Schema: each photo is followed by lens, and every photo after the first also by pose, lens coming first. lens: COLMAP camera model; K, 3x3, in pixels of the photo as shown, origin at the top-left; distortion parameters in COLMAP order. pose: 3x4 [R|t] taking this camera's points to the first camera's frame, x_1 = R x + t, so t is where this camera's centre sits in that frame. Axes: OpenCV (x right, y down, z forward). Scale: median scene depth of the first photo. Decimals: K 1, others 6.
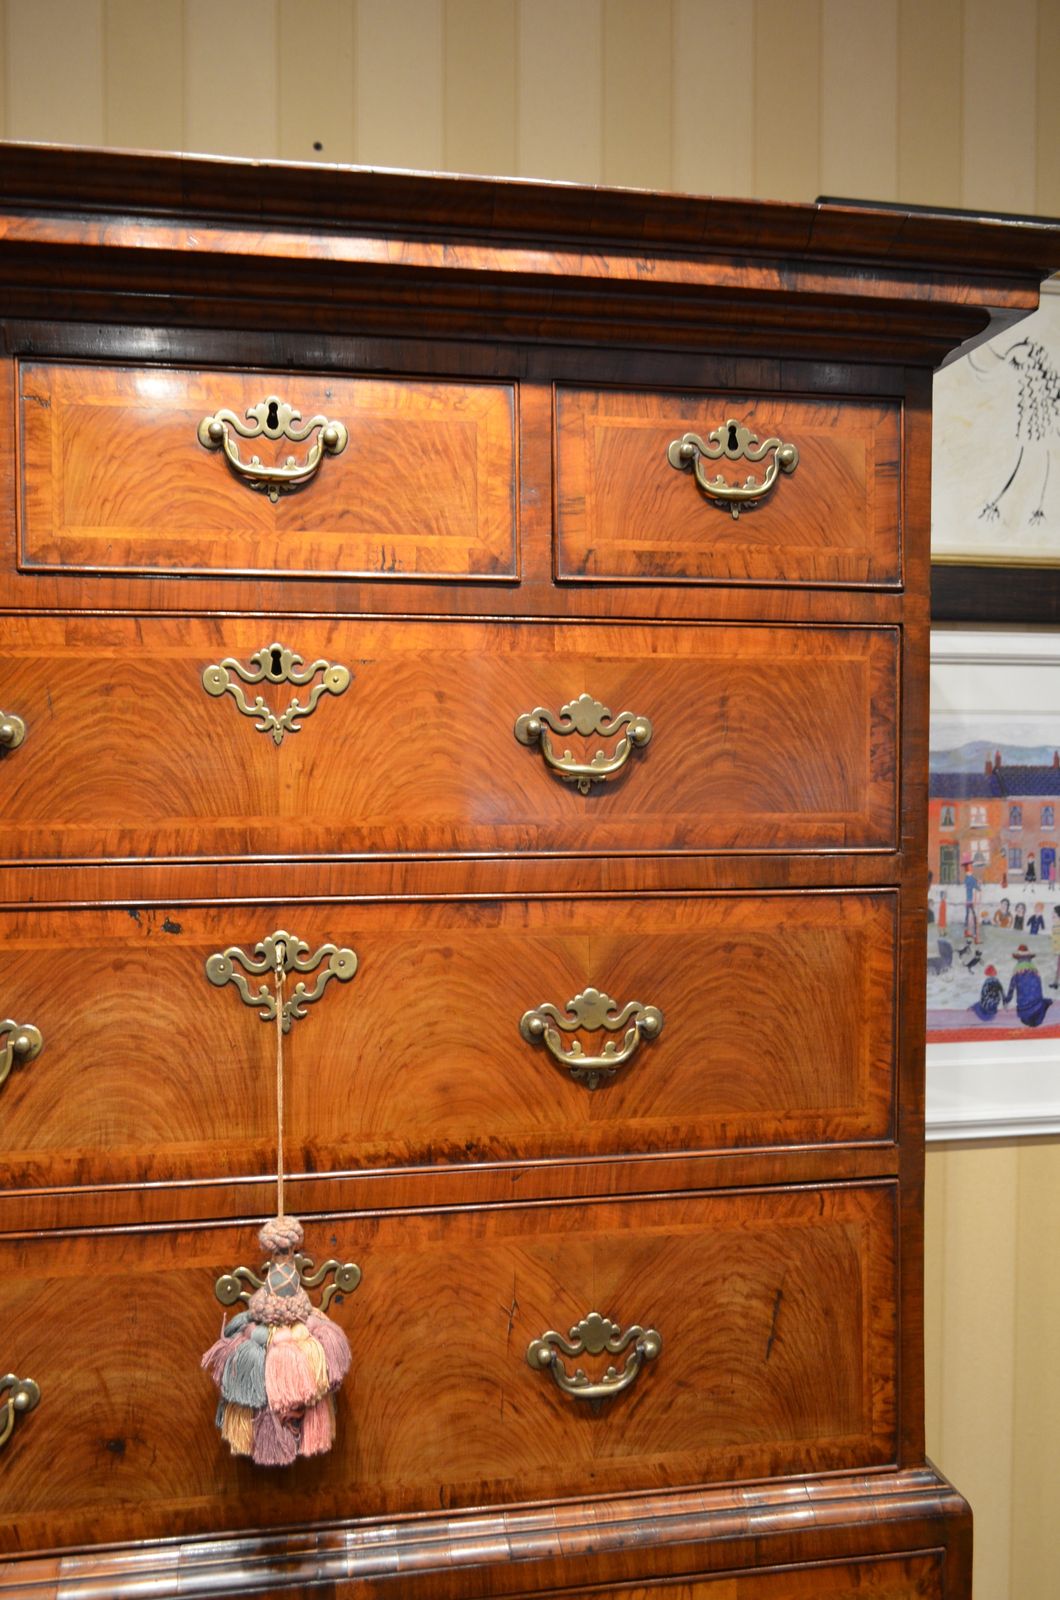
lens RADIAL K [[1226.7, 0, 521.5], [0, 1226.7, 814.7], [0, 0, 1]] dist [-0.016164, 0.008660]
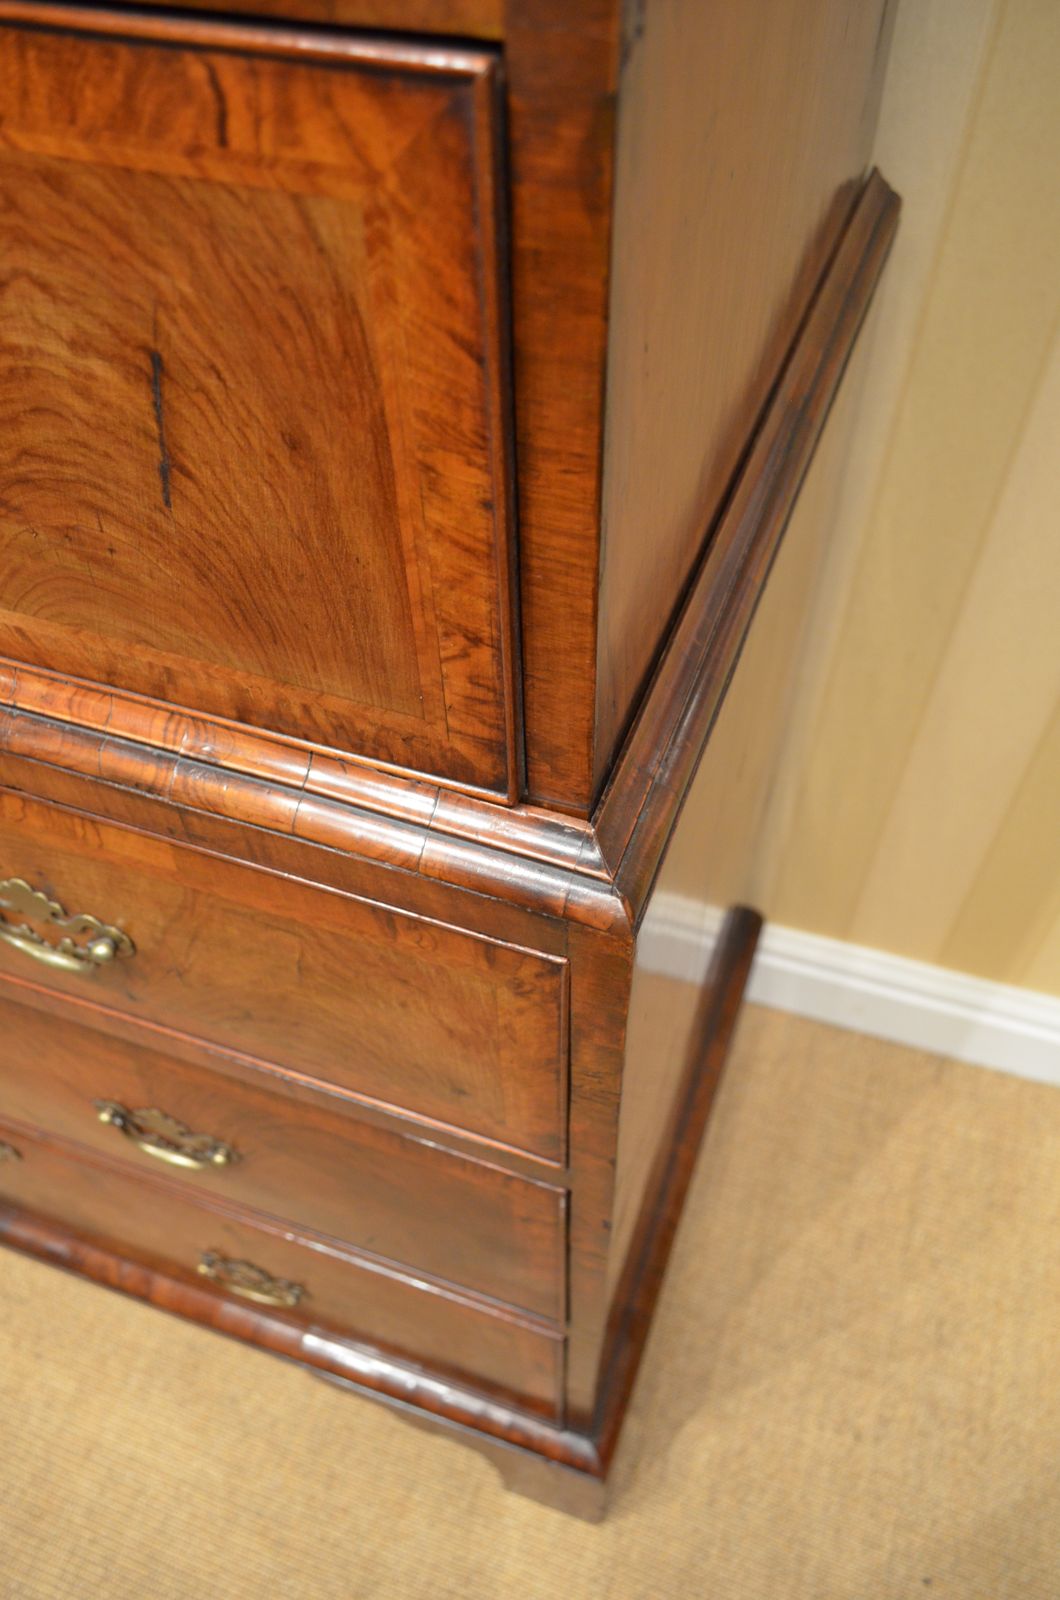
lens RADIAL K [[1226.7, 0, 519.3], [0, 1226.7, 829.1], [0, 0, 1]] dist [-0.016164, 0.008660]
pose [[0.867474, 0.380736, -0.320201, 0.483333], [0.004164, 0.638063, 0.769973, 0.216467], [0.497465, -0.669265, 0.551917, 0.799739]]
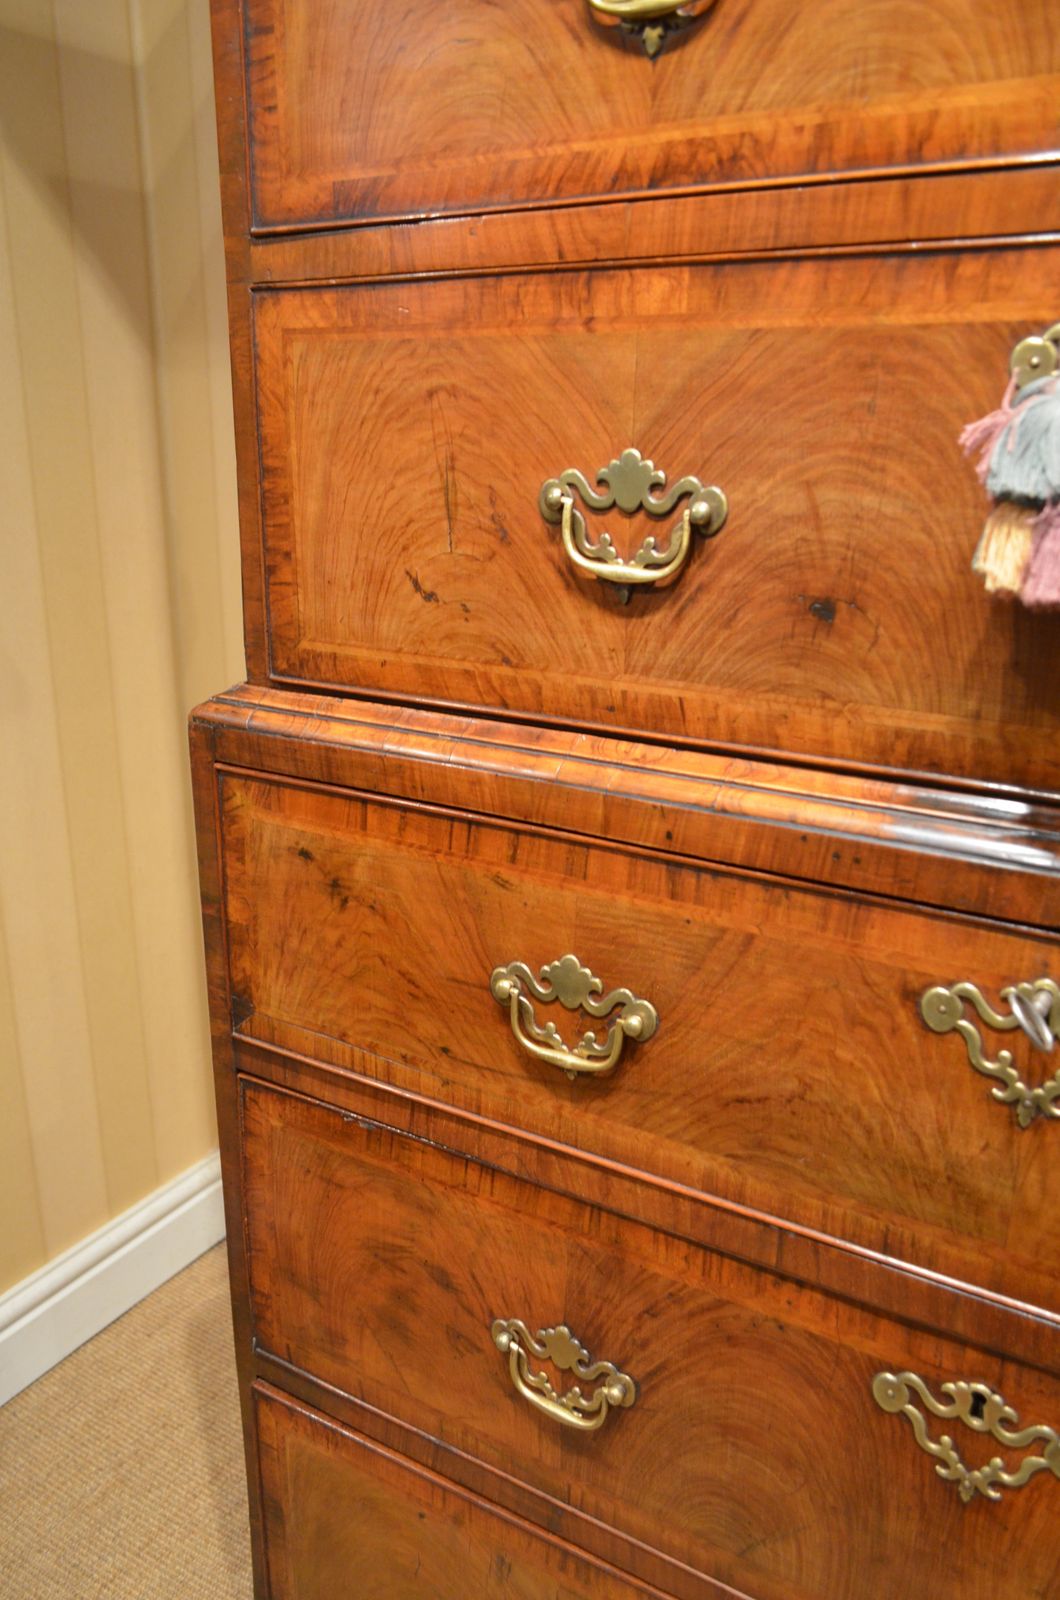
lens RADIAL K [[1226.7, 0, 526.4], [0, 1226.7, 816.9], [0, 0, 1]] dist [-0.016164, 0.008660]
pose [[0.754765, 0.213324, -0.620340, -0.018613], [-0.038771, 0.958501, 0.282440, 0.423437], [0.654848, -0.189125, 0.731714, 0.373466]]
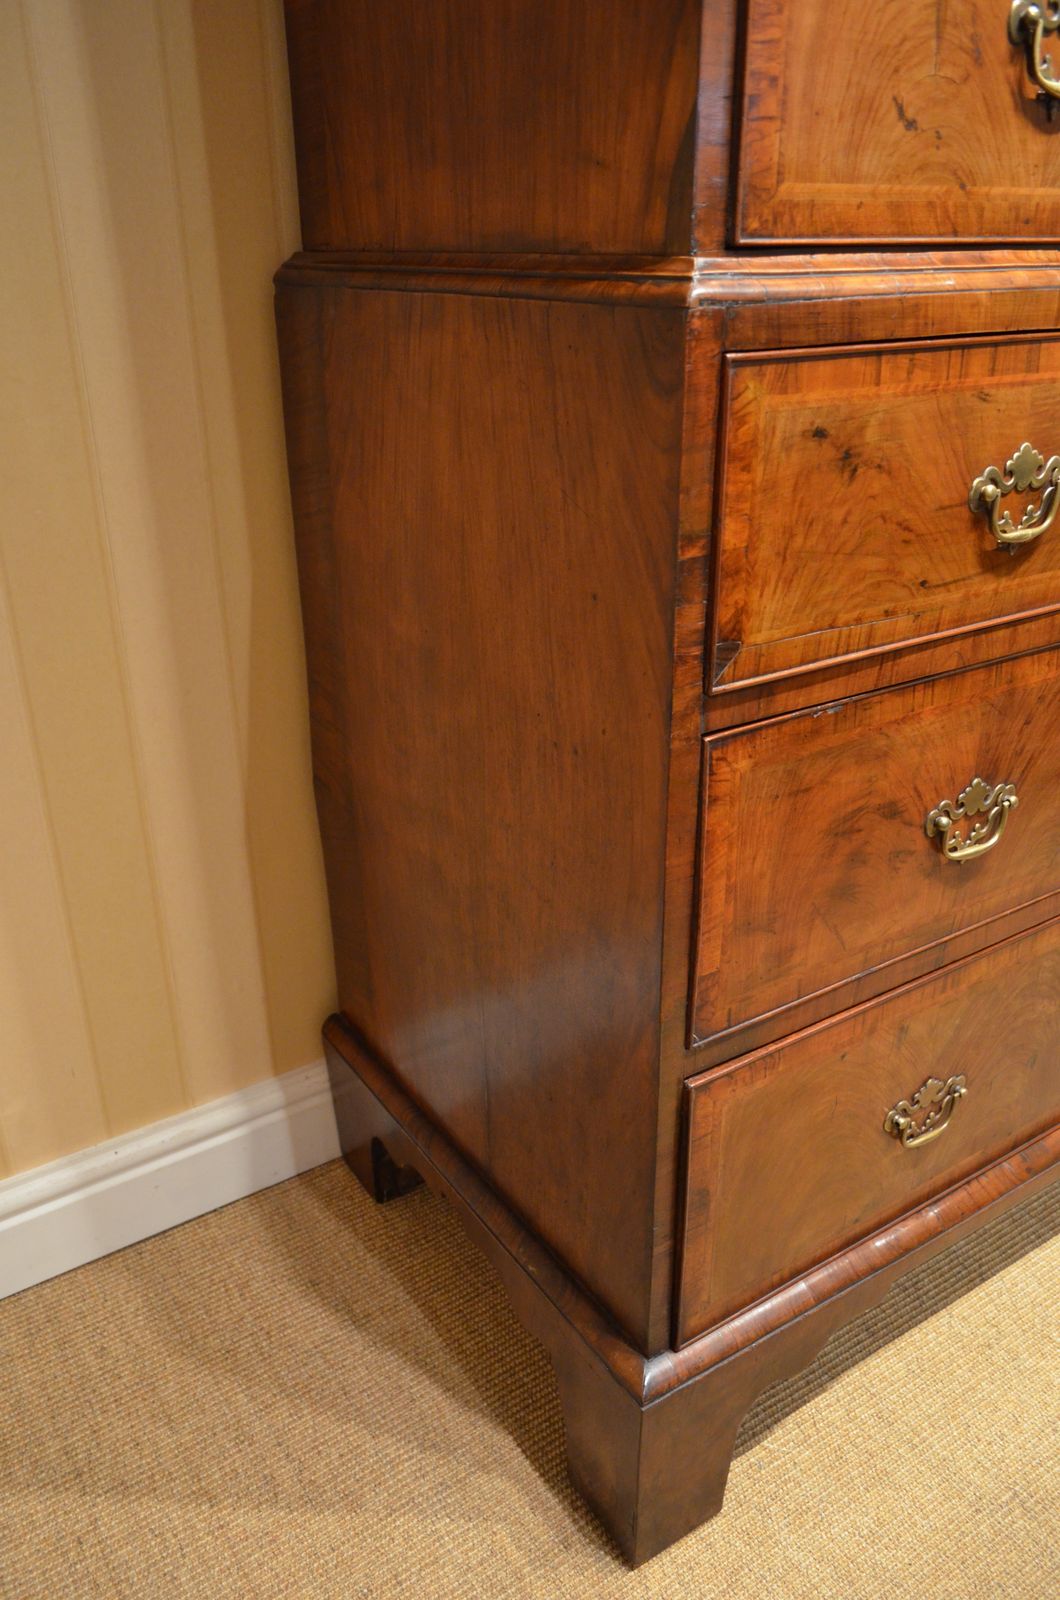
lens RADIAL K [[1226.7, 0, 523.4], [0, 1226.7, 815.0], [0, 0, 1]] dist [-0.016164, 0.008660]
pose [[0.920079, -0.167083, 0.354312, -1.125761], [0.011795, 0.915882, 0.401275, 0.595274], [-0.391554, -0.365026, 0.844655, 0.207838]]
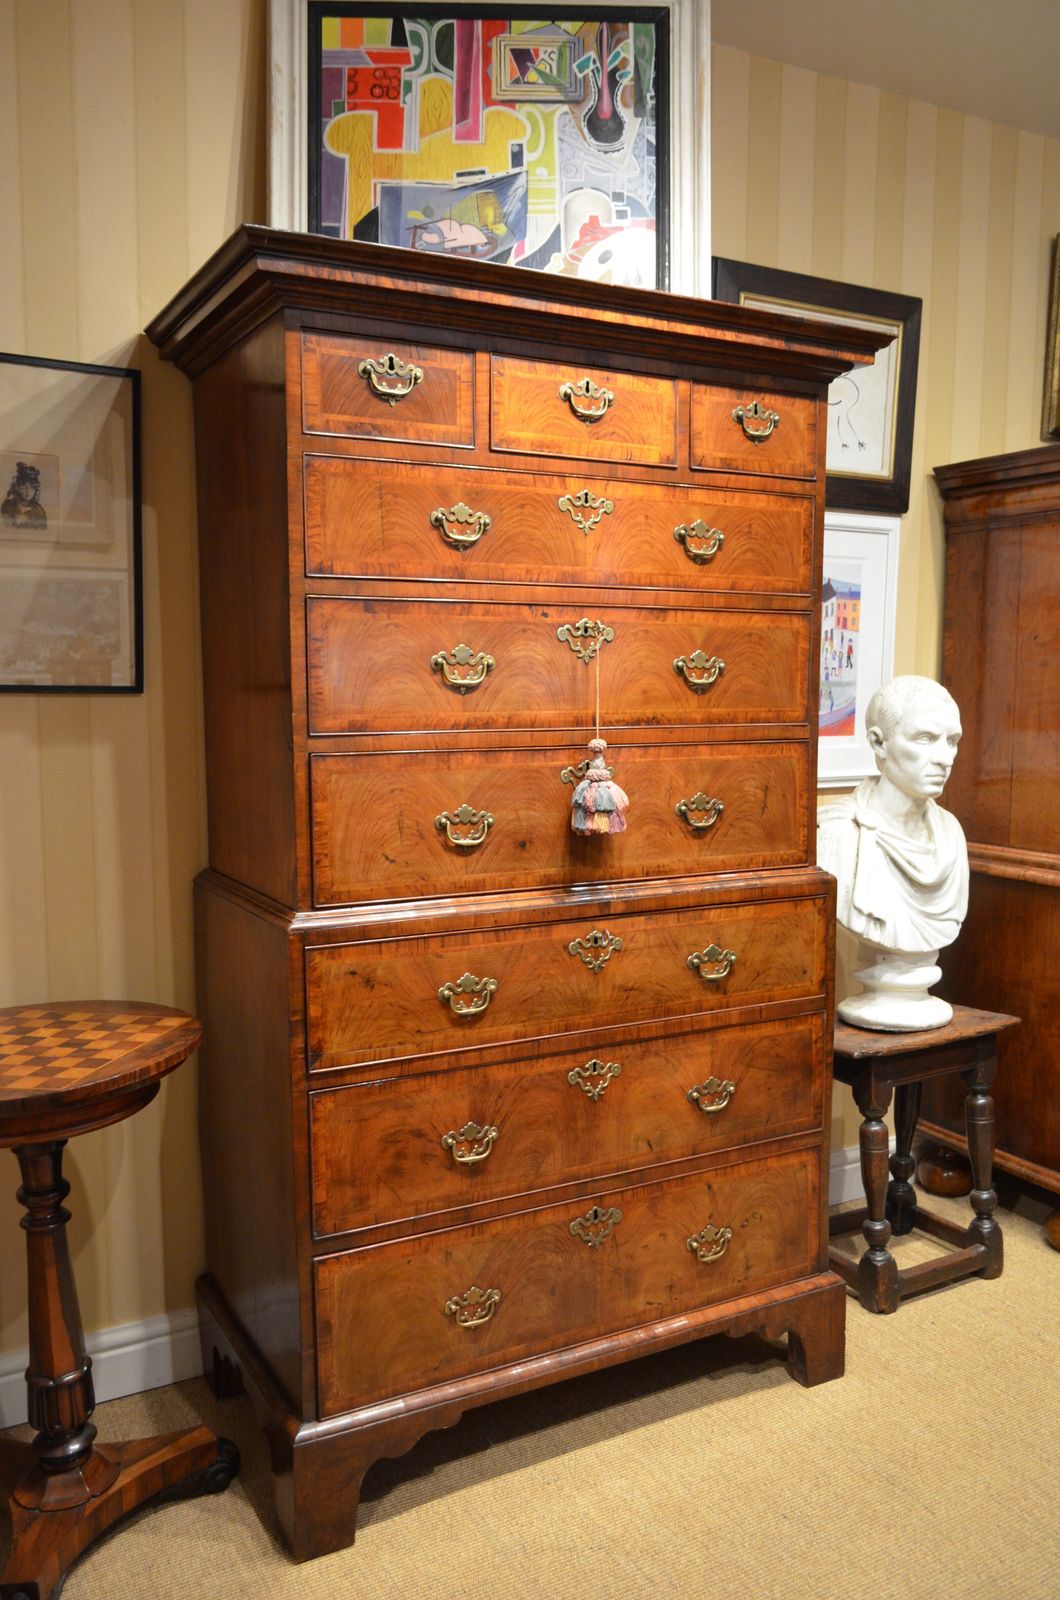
lens RADIAL K [[1278.4, 0, 517.9], [0, 1278.4, 811.6], [0, 0, 1]] dist [-0.017156, 0.011116]
pose [[0.948214, -0.027559, 0.316436, -1.039395], [0.004845, 0.997368, 0.072346, 0.271255], [-0.317597, -0.067066, 0.945851, -1.181190]]
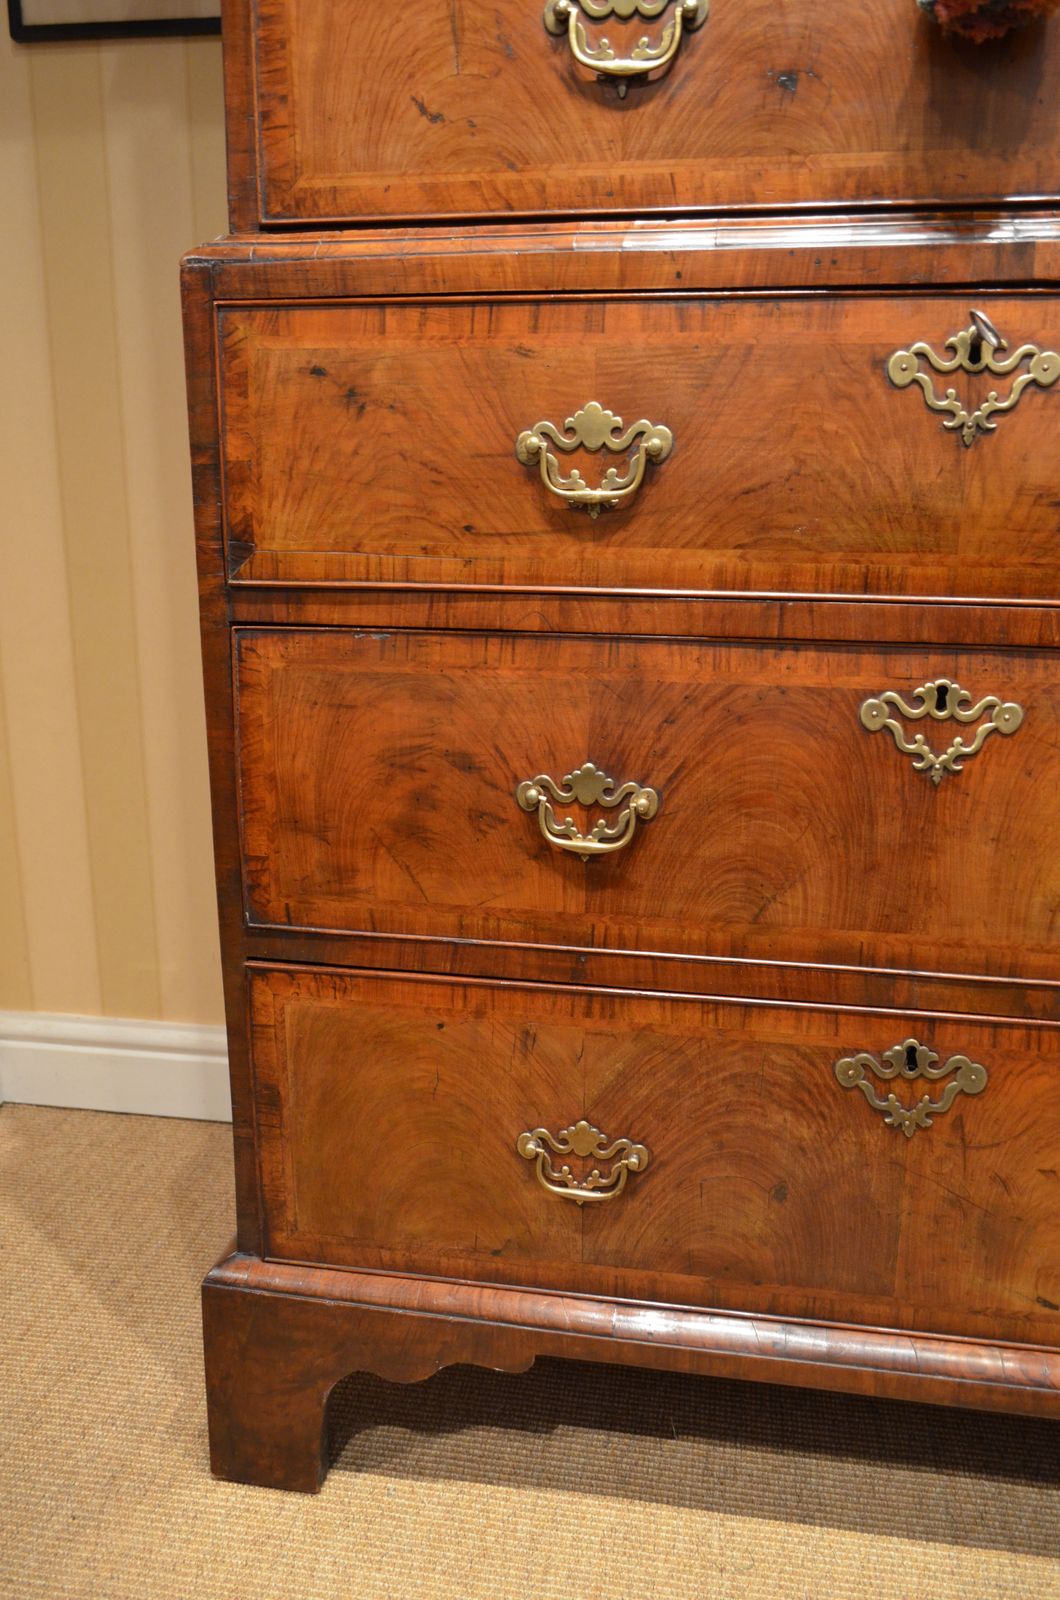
lens RADIAL K [[1226.7, 0, 524.5], [0, 1226.7, 816.2], [0, 0, 1]] dist [-0.016164, 0.008660]
pose [[0.938998, 0.100098, -0.329034, -0.160374], [-0.027137, 0.975289, 0.219258, 0.806269], [0.342851, -0.196954, 0.918511, 0.024713]]
